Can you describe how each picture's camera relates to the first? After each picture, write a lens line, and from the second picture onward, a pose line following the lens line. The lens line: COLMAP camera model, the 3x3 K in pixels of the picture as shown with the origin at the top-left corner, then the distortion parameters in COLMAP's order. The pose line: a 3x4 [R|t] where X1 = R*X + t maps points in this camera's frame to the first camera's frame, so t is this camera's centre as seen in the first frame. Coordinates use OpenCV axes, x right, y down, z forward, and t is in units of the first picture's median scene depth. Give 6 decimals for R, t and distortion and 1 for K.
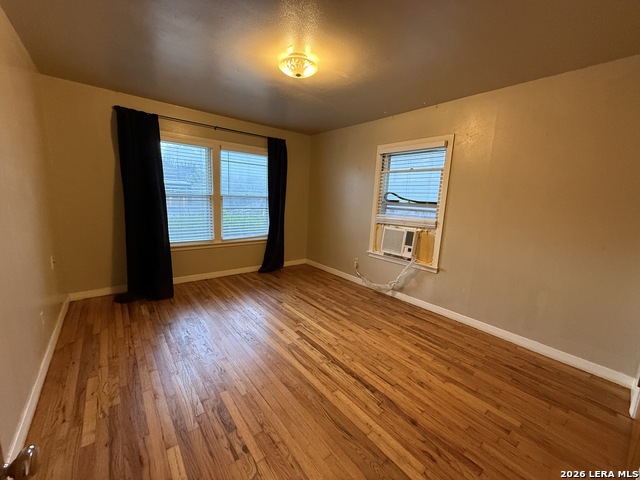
lens RADIAL K [[257.9, 0, 317.8], [0, 257.9, 226.2], [0, 0, 1]] dist [-0.000291, -0.000005]
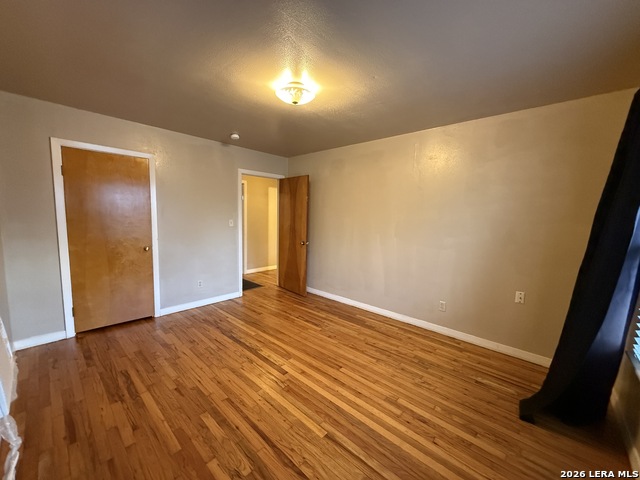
lens RADIAL K [[254.9, 0, 318.2], [0, 254.9, 240.8], [0, 0, 1]] dist [0.000063, 0.000208]
pose [[-0.987187, -0.054010, -0.150151, -0.038497], [-0.085440, 0.973632, 0.211518, -0.245831], [0.134768, 0.221637, -0.965772, 1.923070]]
